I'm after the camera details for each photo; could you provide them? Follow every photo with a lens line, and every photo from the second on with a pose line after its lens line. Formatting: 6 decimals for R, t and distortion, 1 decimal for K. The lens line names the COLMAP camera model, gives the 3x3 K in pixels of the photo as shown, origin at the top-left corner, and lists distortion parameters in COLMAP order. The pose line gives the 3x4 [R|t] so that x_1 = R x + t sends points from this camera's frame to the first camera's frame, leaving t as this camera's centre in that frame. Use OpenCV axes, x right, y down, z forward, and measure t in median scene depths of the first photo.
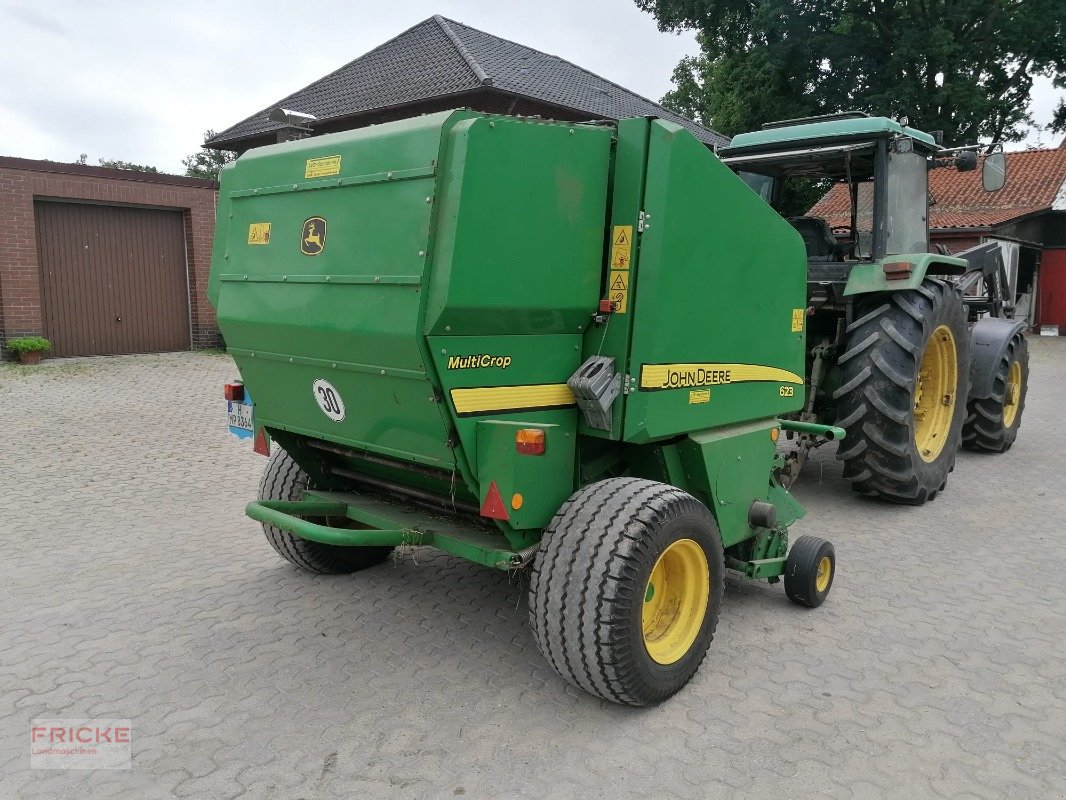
lens RADIAL K [[806.8, 0, 528.7], [0, 806.8, 402.3], [0, 0, 1]] dist [0.085975, -0.102630]
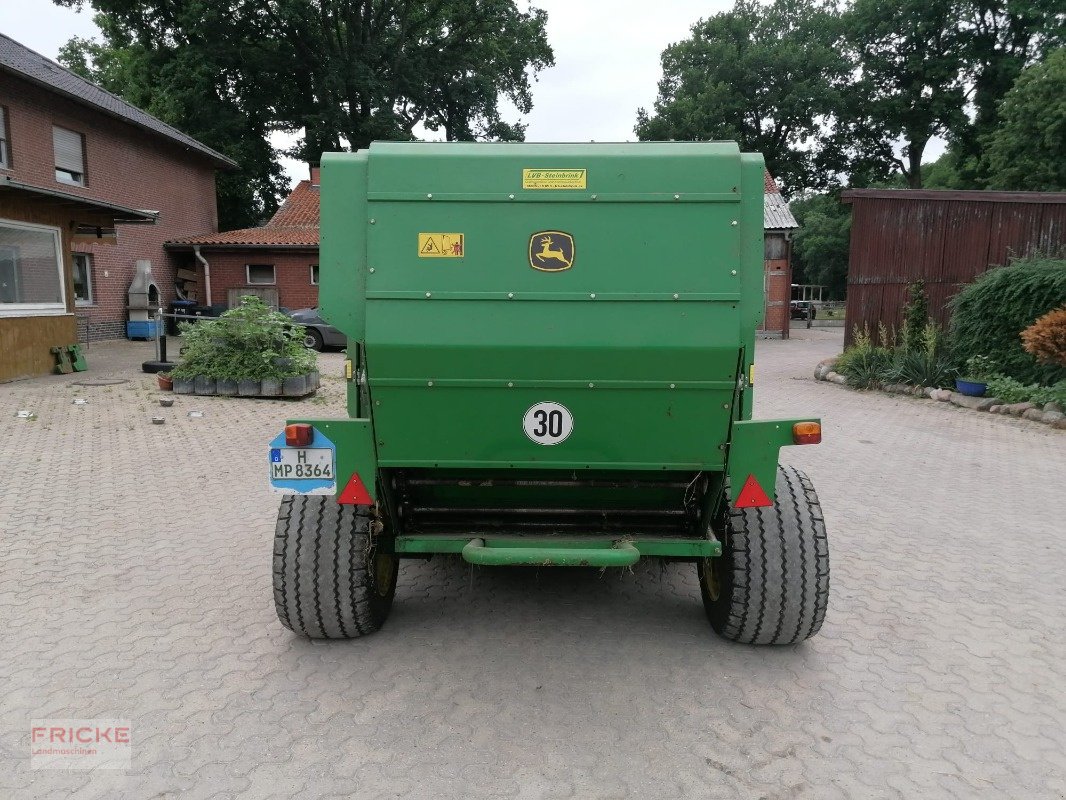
lens RADIAL K [[803.6, 0, 527.8], [0, 803.6, 403.1], [0, 0, 1]] dist [0.070746, -0.085346]
pose [[0.752472, -0.094321, 0.651836, -0.864790], [0.098095, 0.994704, 0.030693, -0.057292], [-0.651279, 0.040846, 0.757739, 0.300409]]
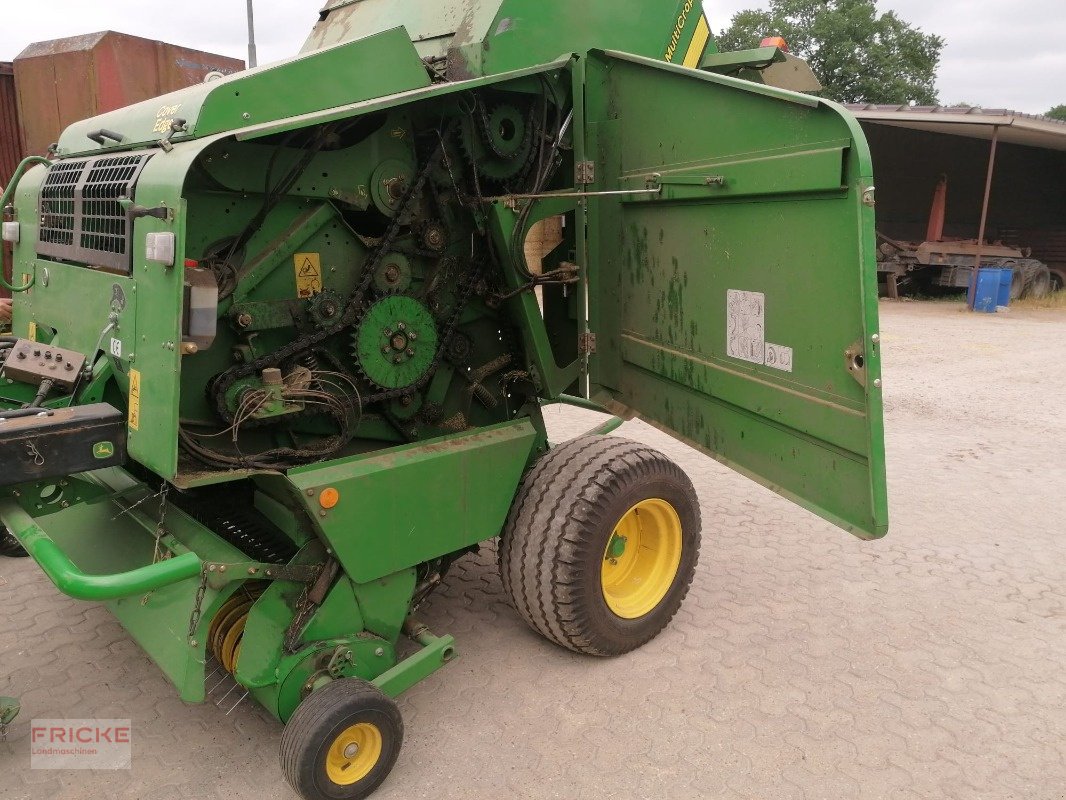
lens RADIAL K [[806.8, 0, 528.7], [0, 806.8, 402.3], [0, 0, 1]] dist [0.085975, -0.102630]
pose [[-0.995116, -0.048757, 0.085833, -0.305771], [-0.015159, 0.934673, 0.355185, -0.355004], [-0.097544, 0.352149, -0.930847, 2.255126]]
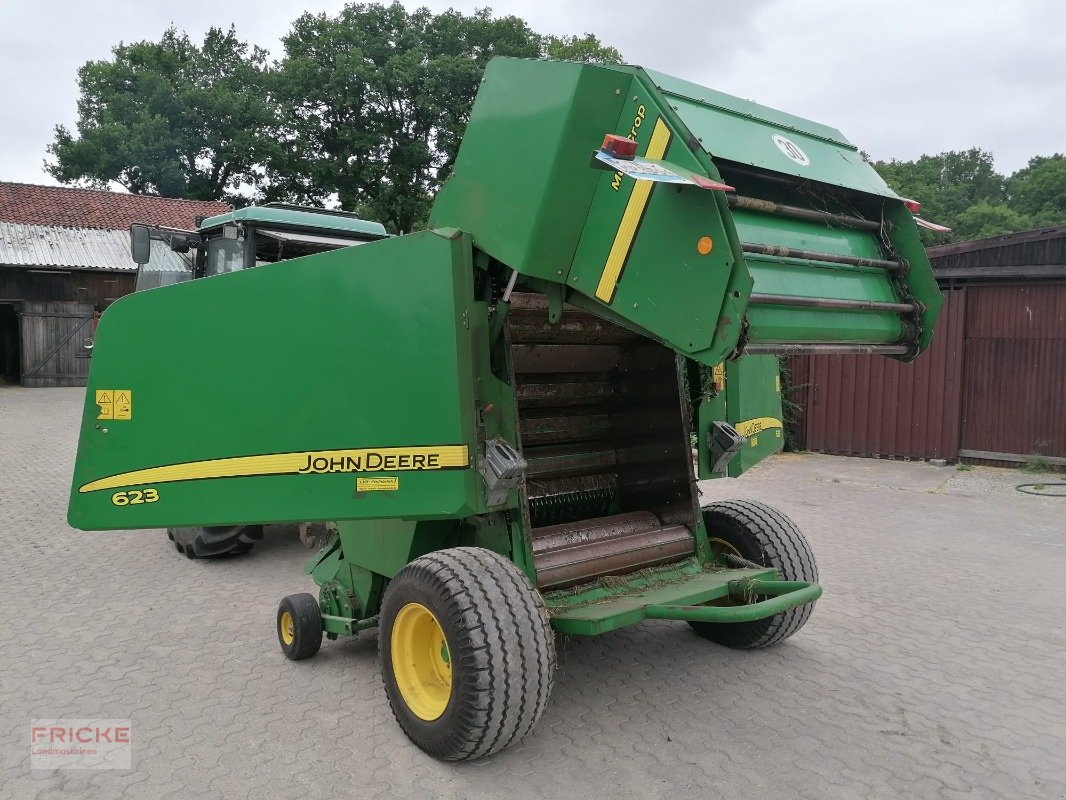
lens RADIAL K [[806.8, 0, 528.7], [0, 806.8, 402.3], [0, 0, 1]] dist [0.085975, -0.102630]
pose [[0.145568, -0.083357, 0.985830, -1.339756], [0.133581, 0.988976, 0.063899, -0.221041], [-0.980289, 0.122386, 0.155098, 1.085232]]
